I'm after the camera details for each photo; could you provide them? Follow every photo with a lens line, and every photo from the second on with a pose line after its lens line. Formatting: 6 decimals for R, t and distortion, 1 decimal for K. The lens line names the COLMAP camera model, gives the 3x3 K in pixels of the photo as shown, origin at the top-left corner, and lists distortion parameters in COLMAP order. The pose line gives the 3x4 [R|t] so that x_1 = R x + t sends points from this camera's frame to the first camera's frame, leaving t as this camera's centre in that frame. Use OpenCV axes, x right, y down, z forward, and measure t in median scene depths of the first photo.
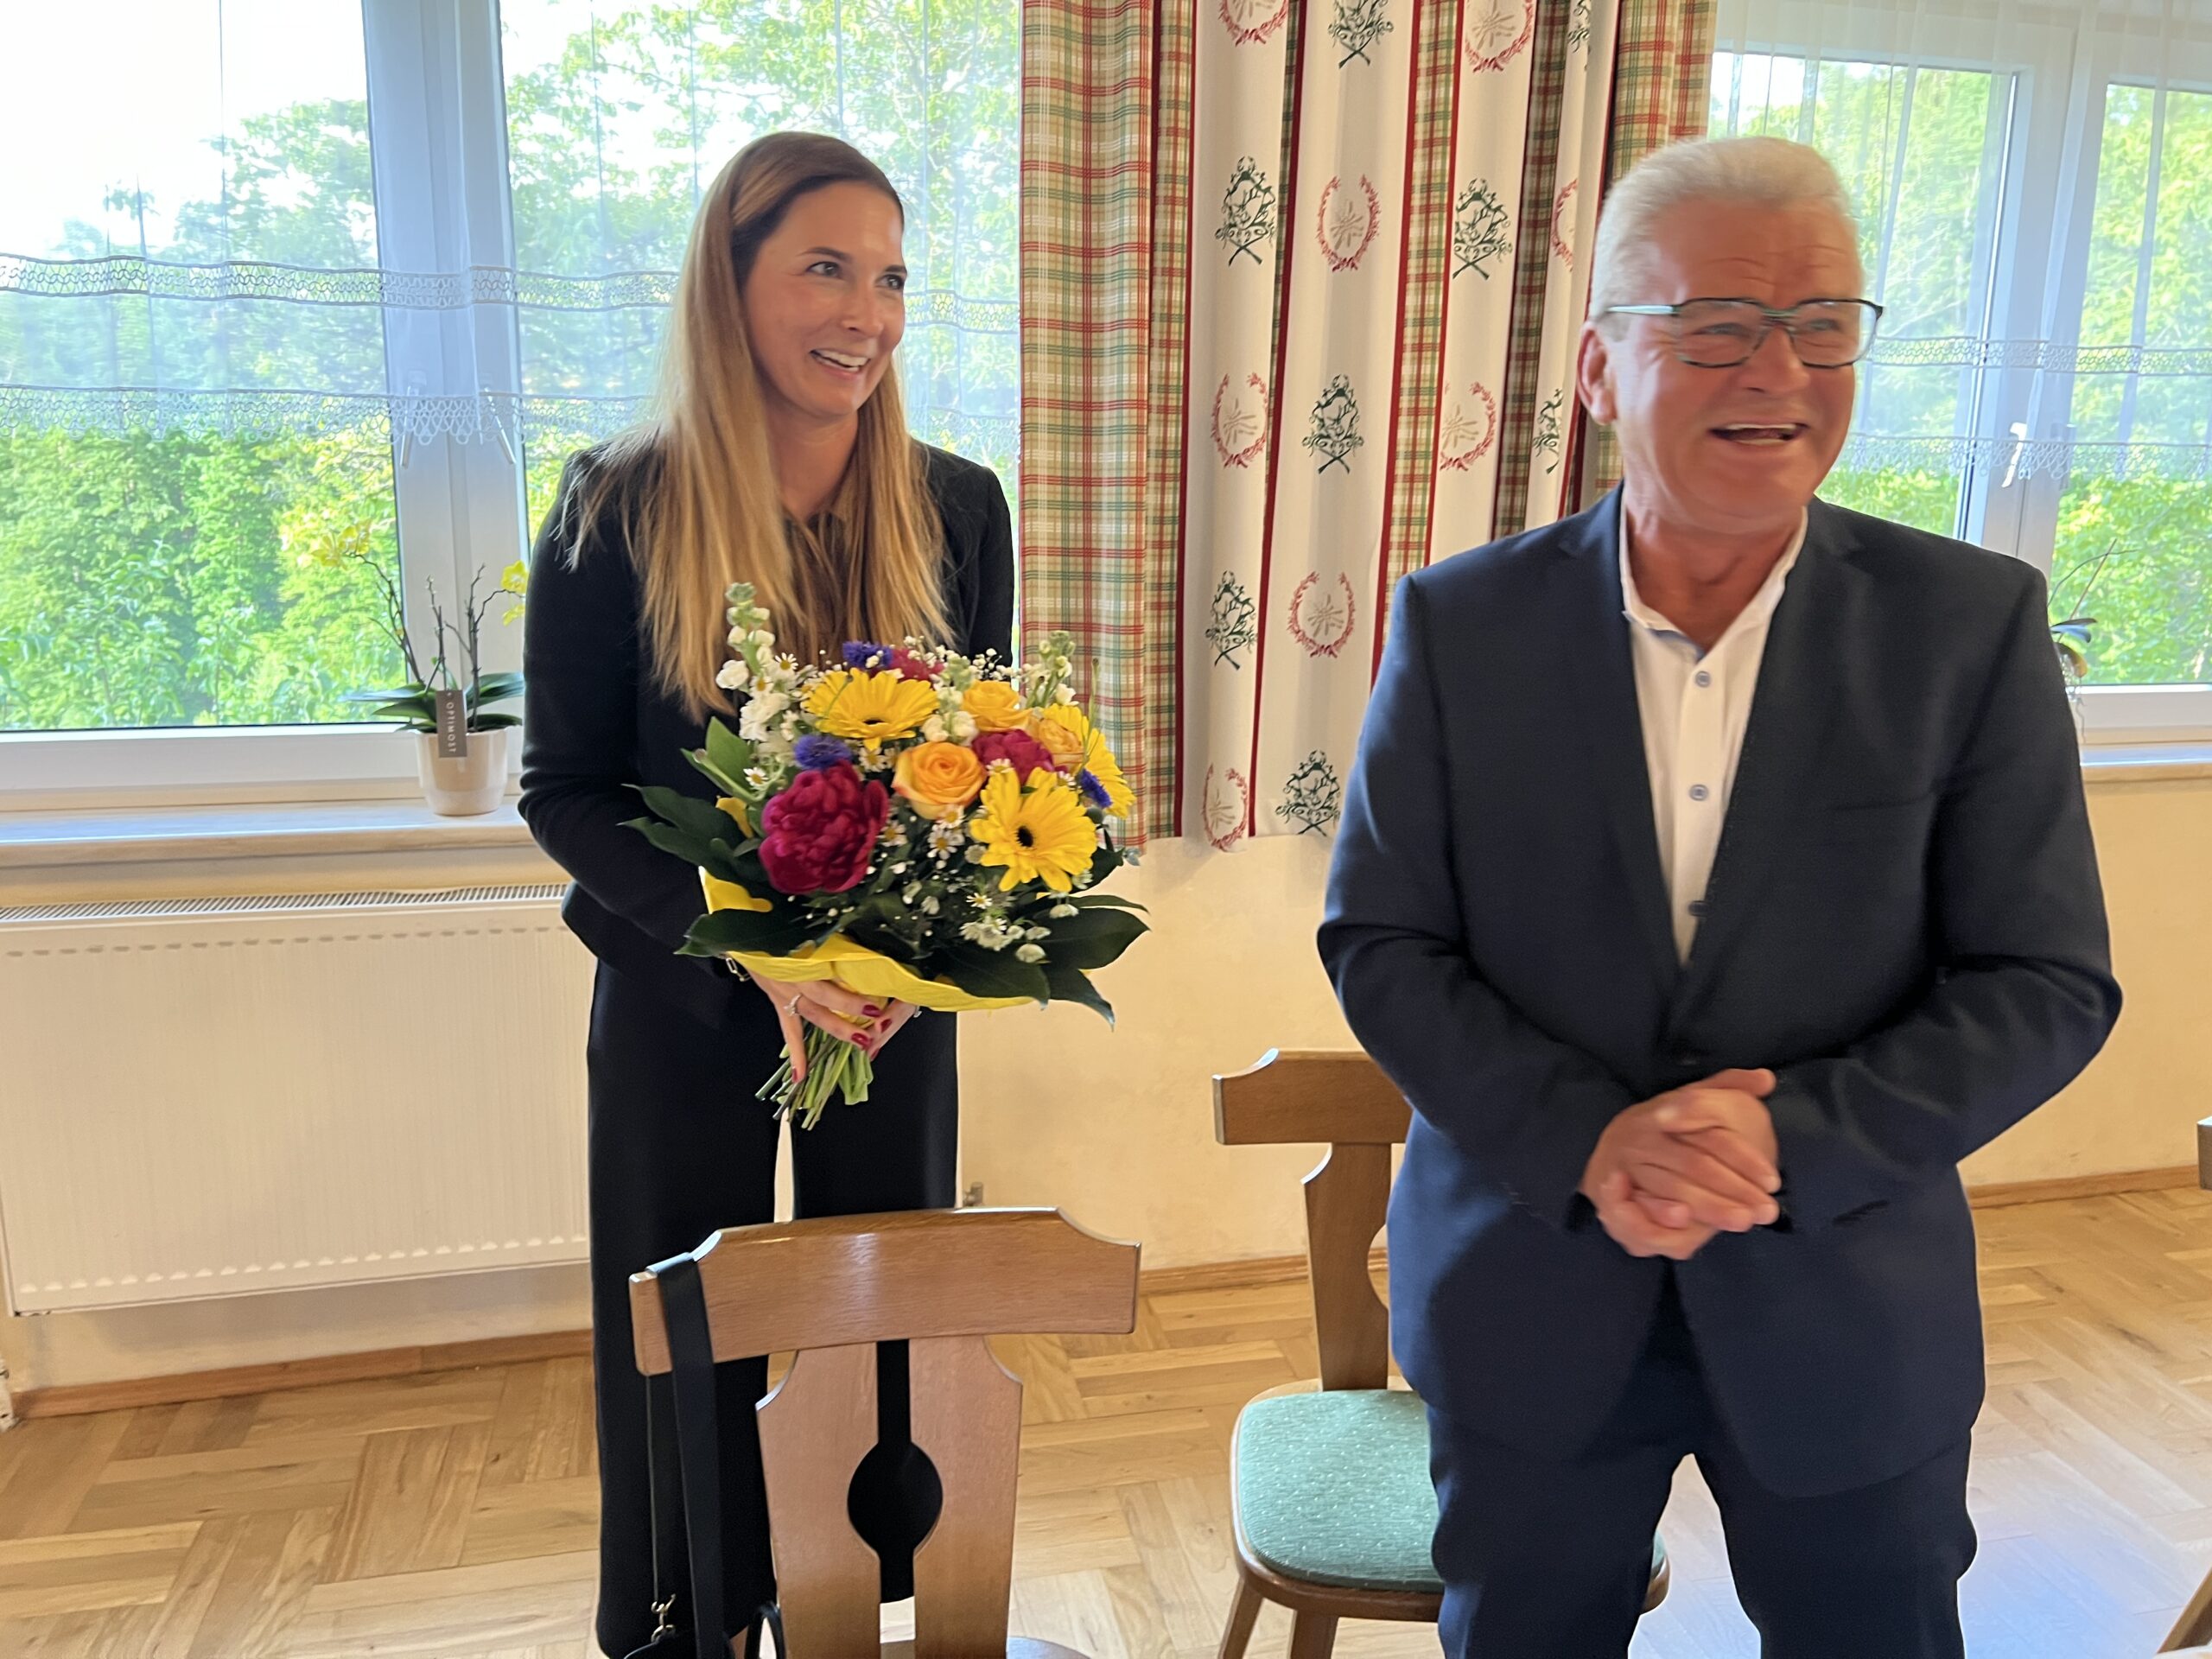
lens RADIAL K [[1678.5, 0, 1111.6], [0, 1678.5, 788.1], [0, 0, 1]] dist [0.044868, -0.047693]
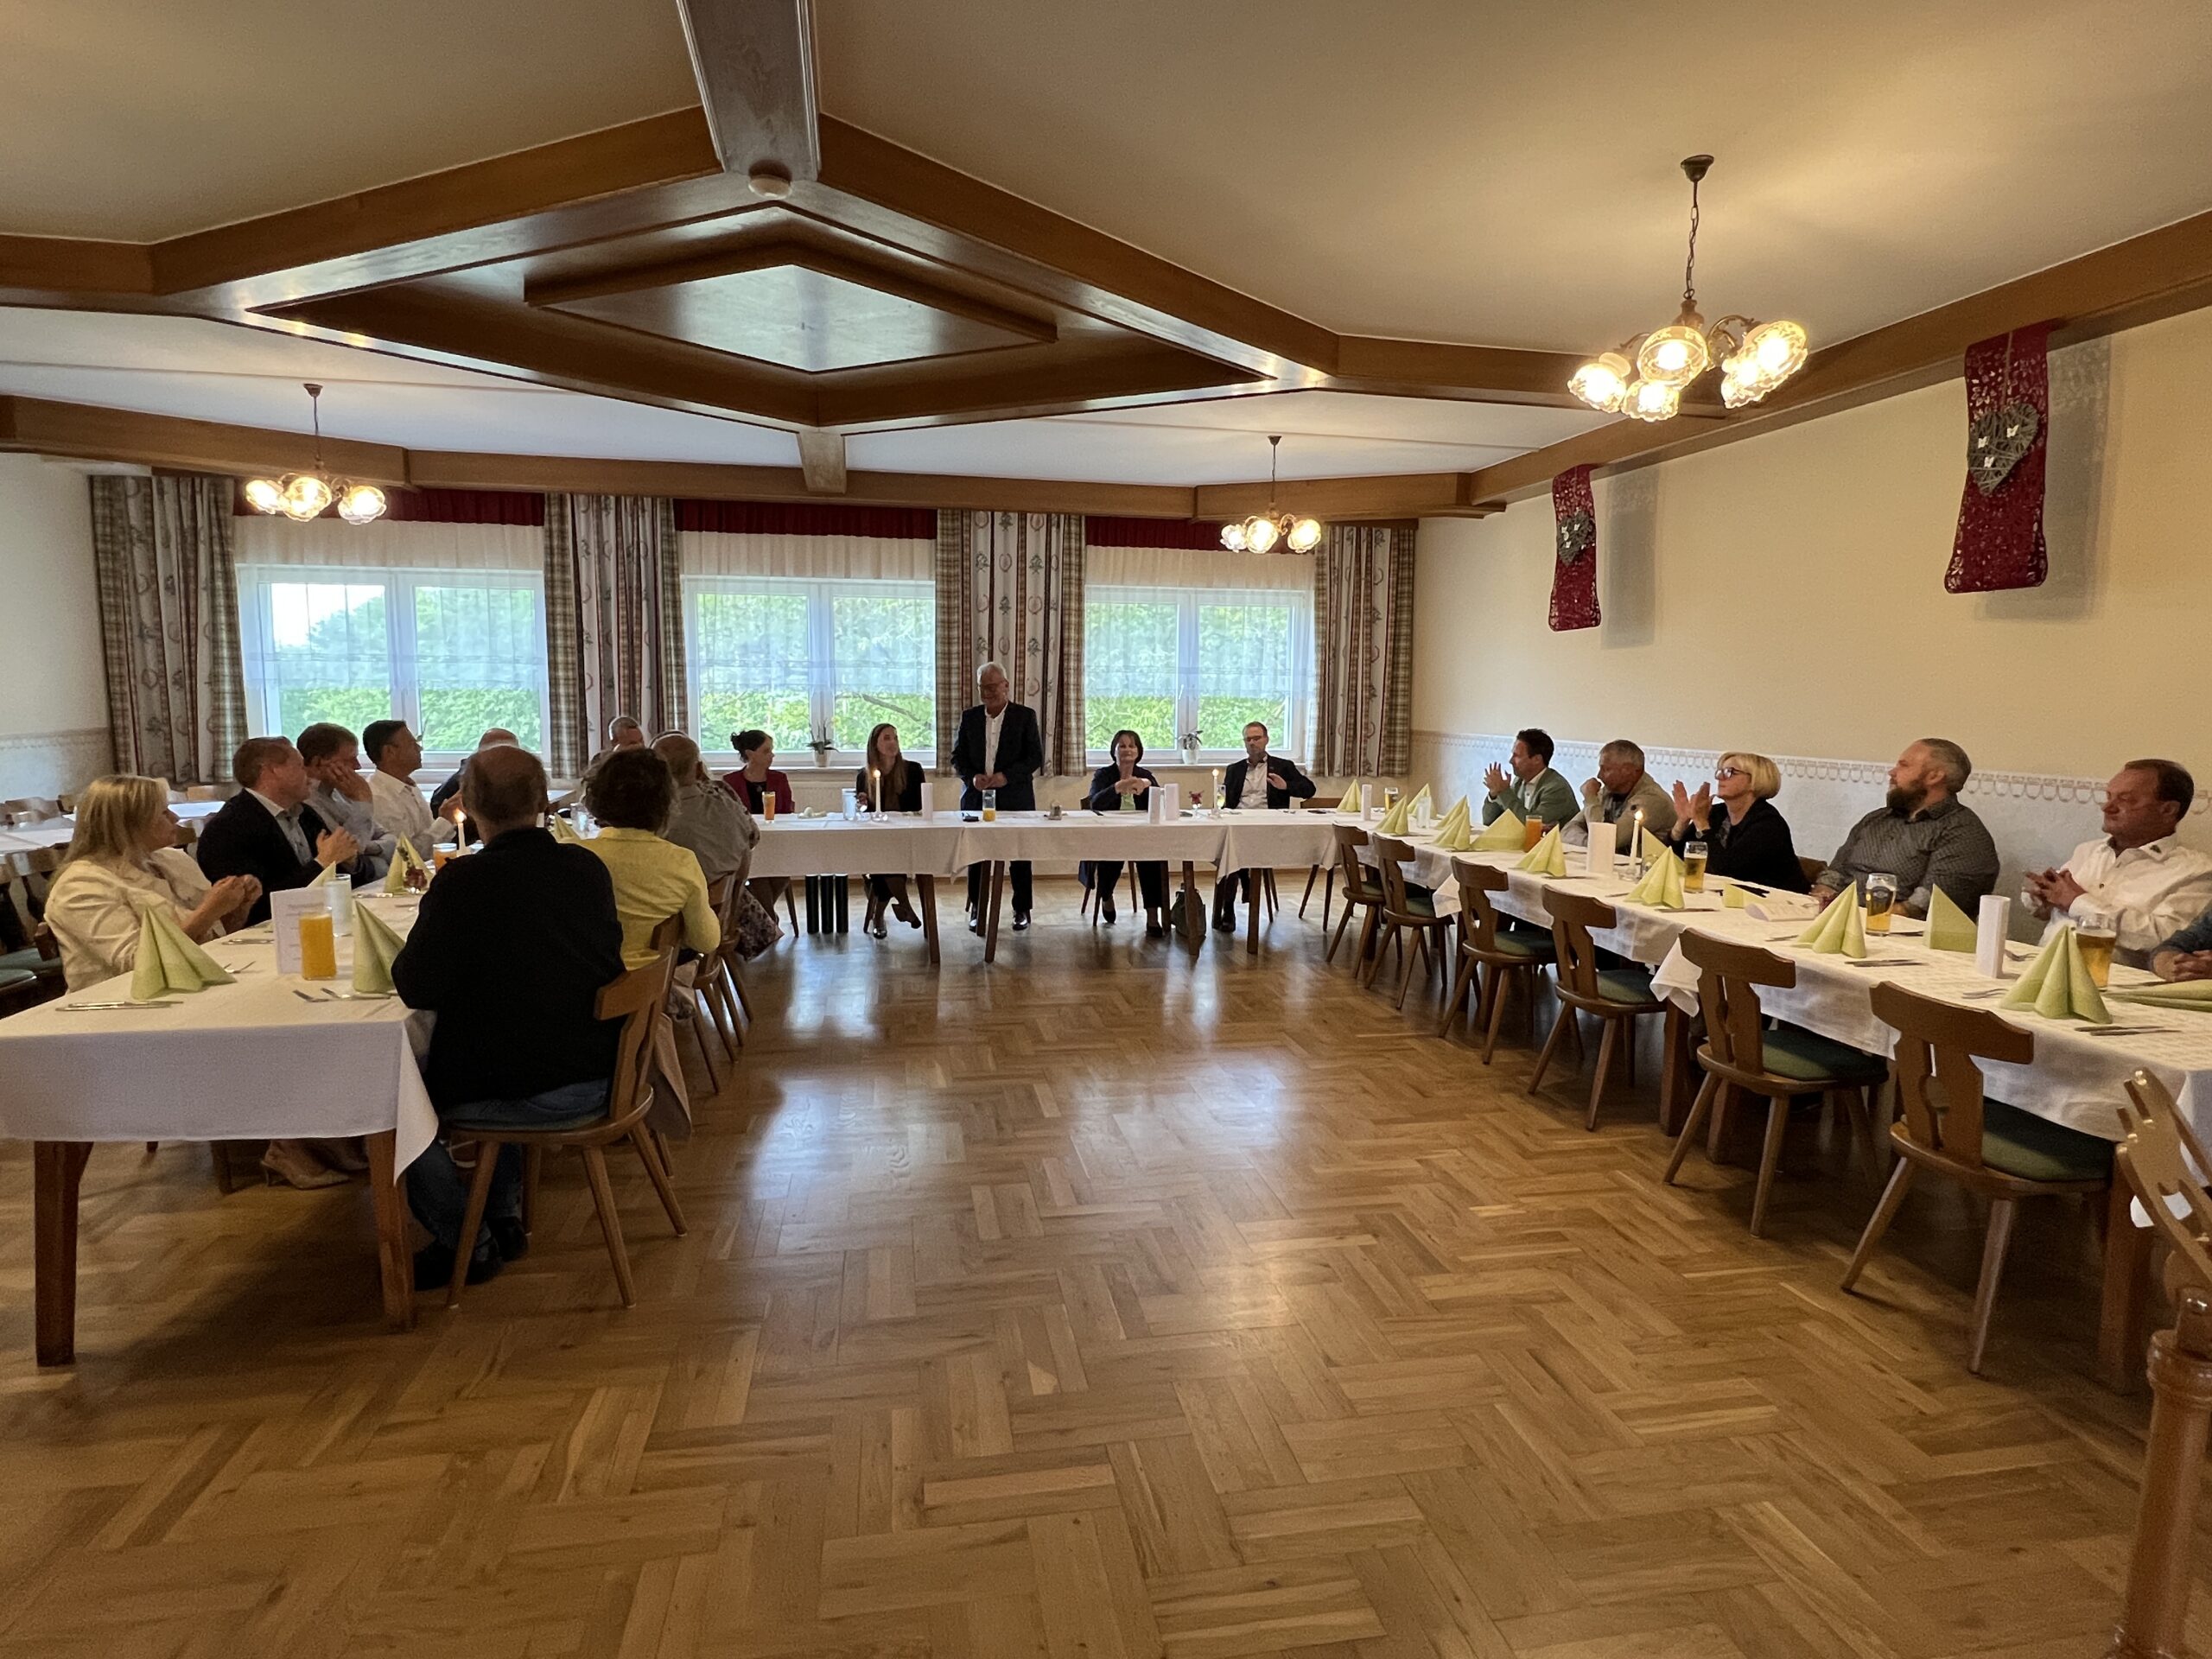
lens RADIAL K [[1158.8, 0, 1092.3], [0, 1158.8, 830.9], [0, 0, 1]] dist [0.013479, 0.000647]
pose [[0.998993, -0.001789, -0.044828, 0.543998], [-0.001148, 0.997858, -0.065402, 0.412437], [0.044849, 0.065388, 0.996852, -2.279242]]
